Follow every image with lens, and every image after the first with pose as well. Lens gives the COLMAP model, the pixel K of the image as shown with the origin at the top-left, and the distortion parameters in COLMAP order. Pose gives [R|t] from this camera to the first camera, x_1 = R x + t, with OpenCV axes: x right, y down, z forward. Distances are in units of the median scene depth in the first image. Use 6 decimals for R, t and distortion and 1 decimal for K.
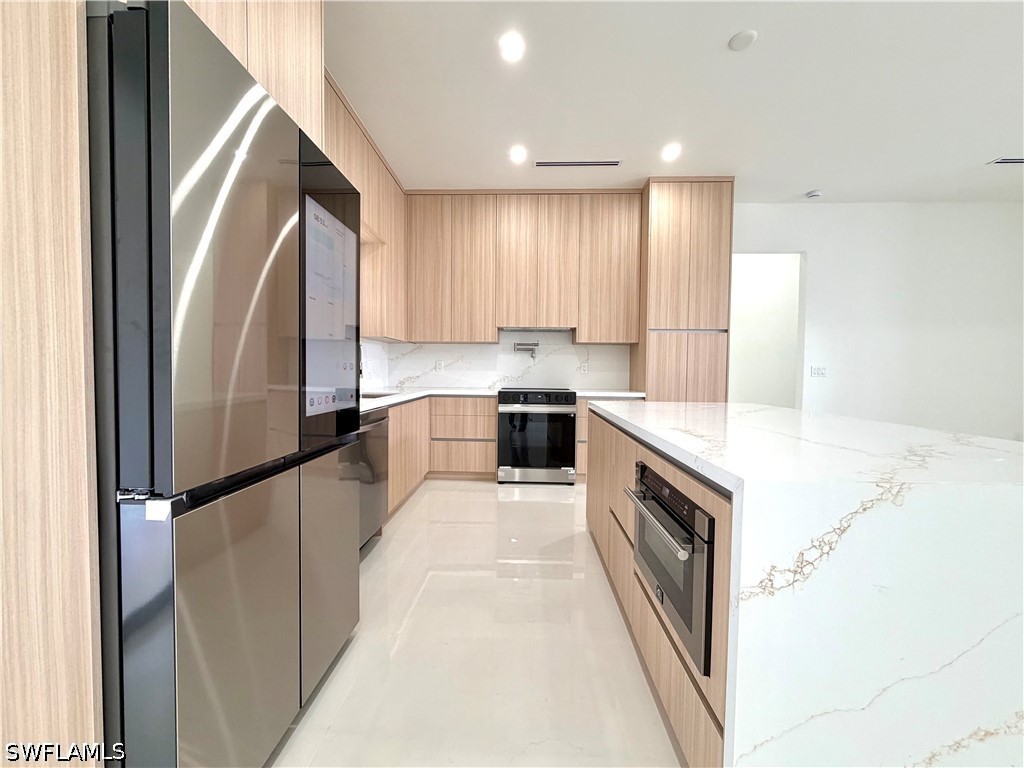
lens RADIAL K [[407.1, 0, 508.3], [0, 407.1, 385.0], [0, 0, 1]] dist [-0.003982, -0.000098]
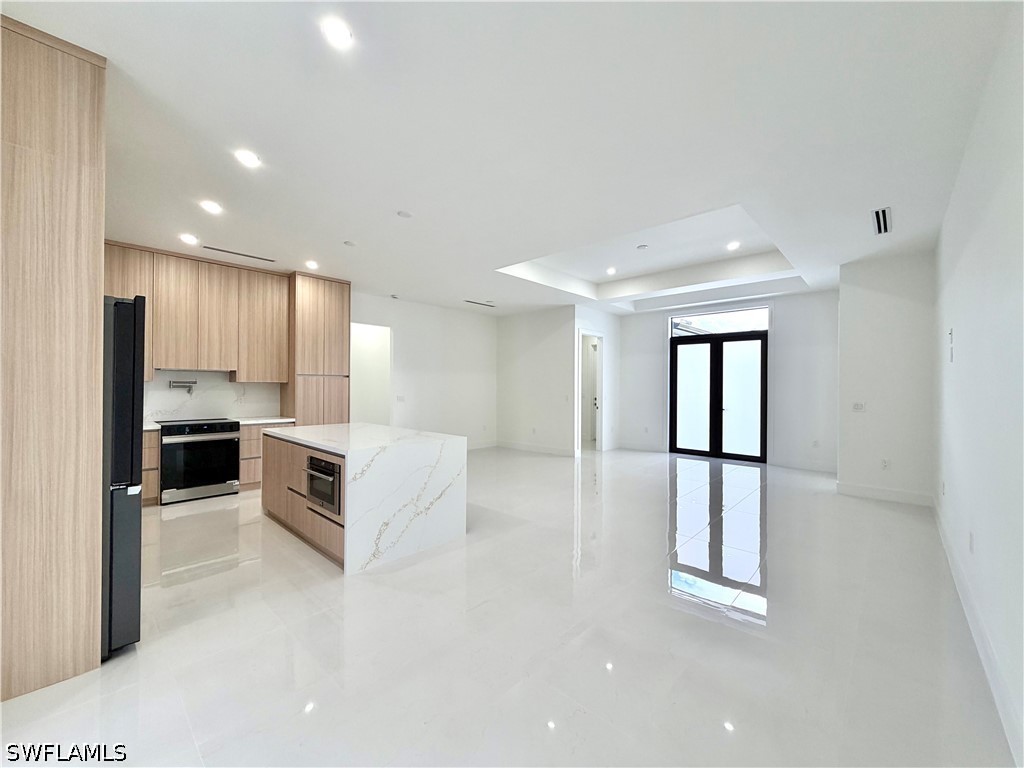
lens RADIAL K [[407.1, 0, 508.5], [0, 407.1, 383.9], [0, 0, 1]] dist [-0.003982, -0.000098]
pose [[0.655376, -0.001626, 0.755301, -0.245745], [0.028177, 0.999354, -0.022297, -0.048854], [-0.754777, 0.035895, 0.654998, -0.499008]]
